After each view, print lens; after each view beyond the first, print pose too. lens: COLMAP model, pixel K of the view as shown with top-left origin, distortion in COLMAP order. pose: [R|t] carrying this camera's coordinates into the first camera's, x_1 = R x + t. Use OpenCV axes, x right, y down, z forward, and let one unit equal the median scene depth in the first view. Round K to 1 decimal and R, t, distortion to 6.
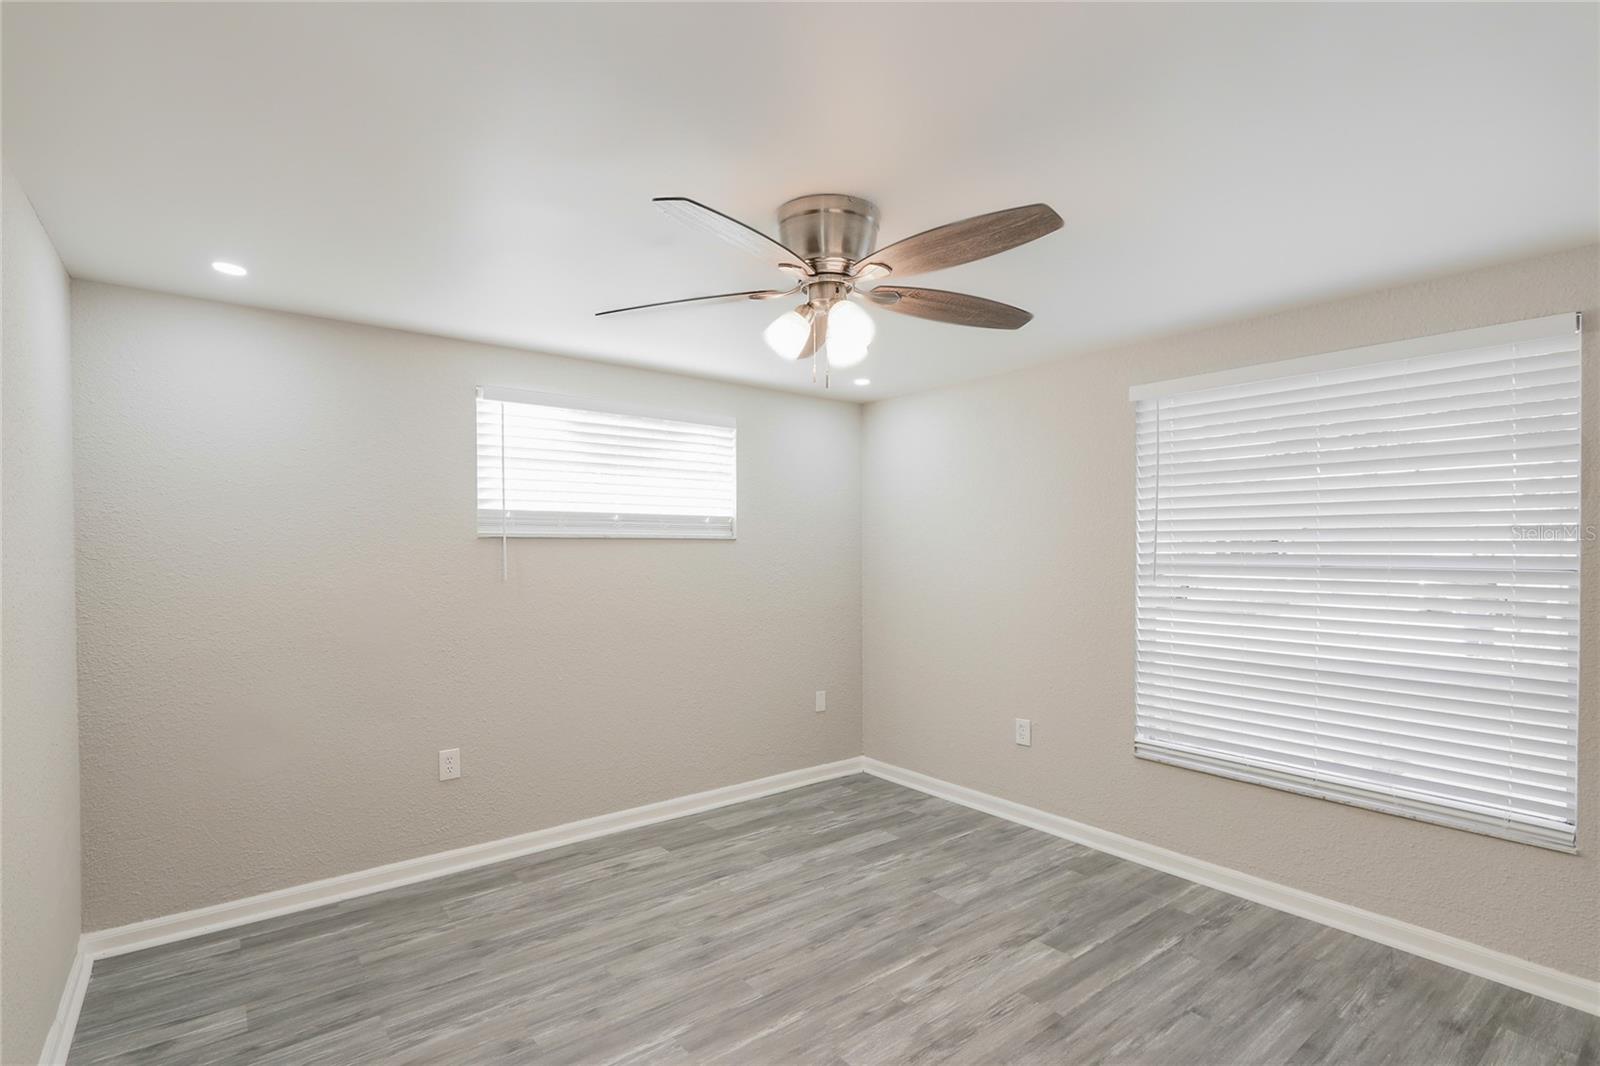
lens RADIAL K [[743.1, 0, 791.5], [0, 743.1, 543.2], [0, 0, 1]] dist [0.001782, -0.000497]
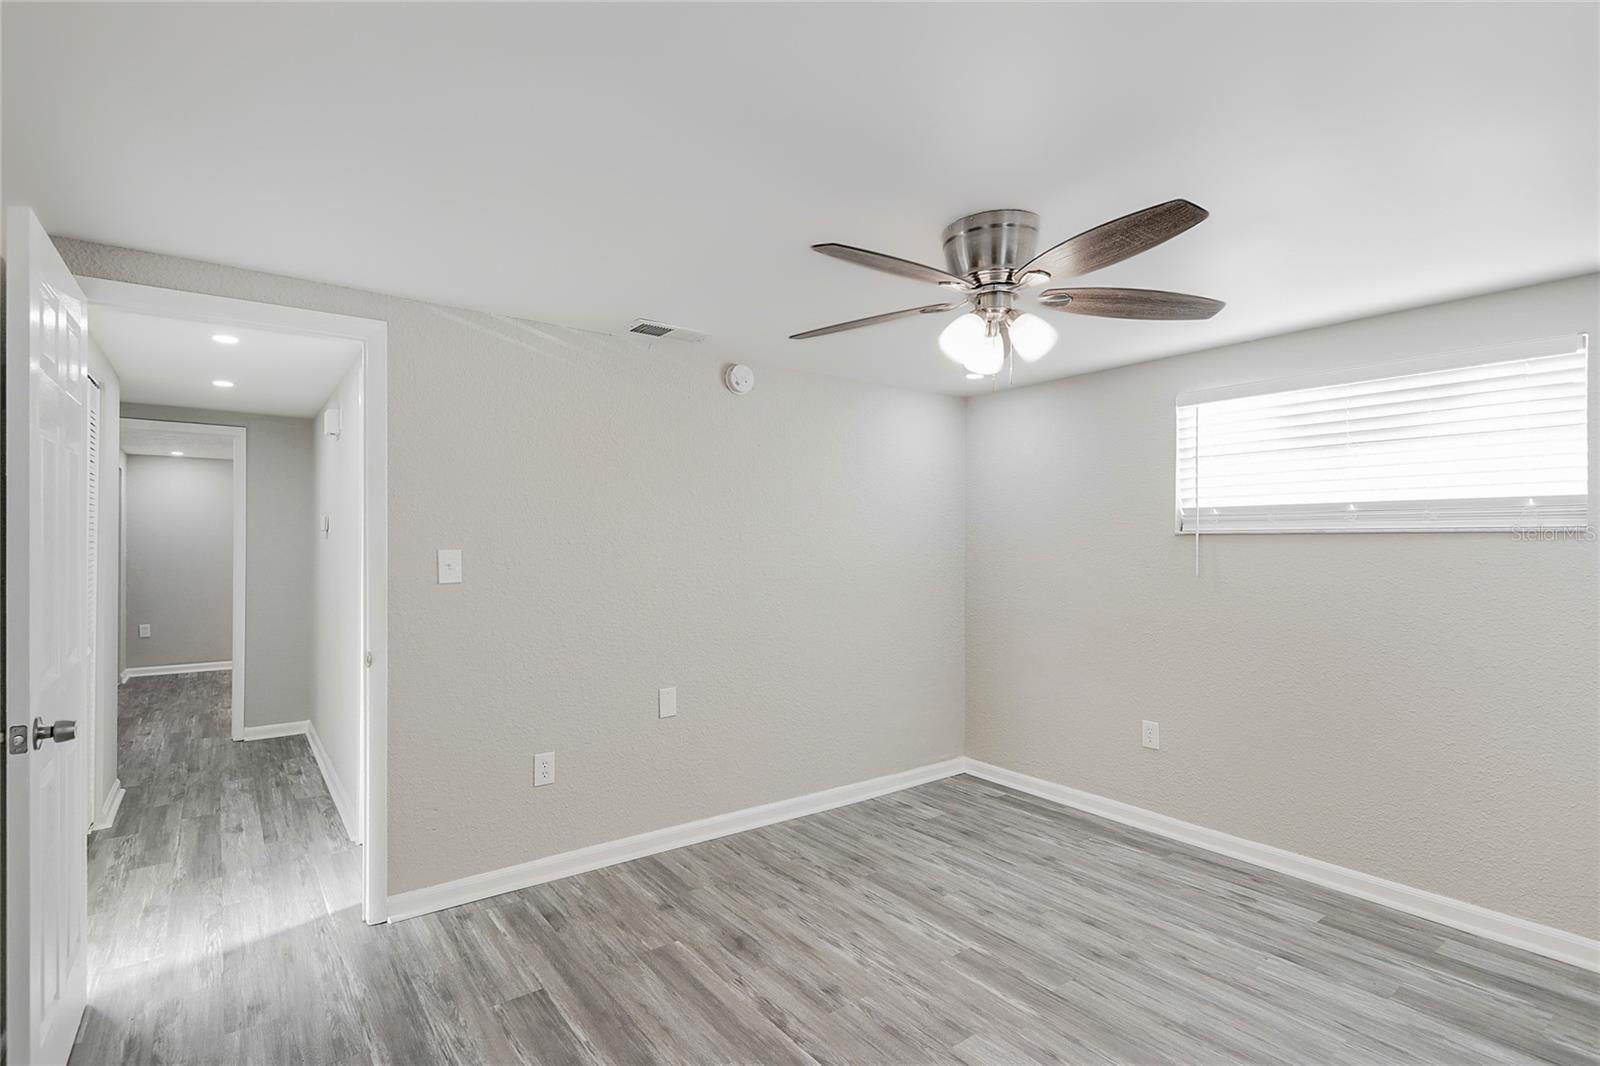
lens RADIAL K [[743.1, 0, 791.5], [0, 743.1, 543.2], [0, 0, 1]] dist [0.001782, -0.000497]
pose [[-0.002661, -0.000249, -0.999996, 0.749417], [0.004993, 0.999987, -0.000262, 0.001758], [0.999984, -0.004994, -0.002660, 0.506256]]
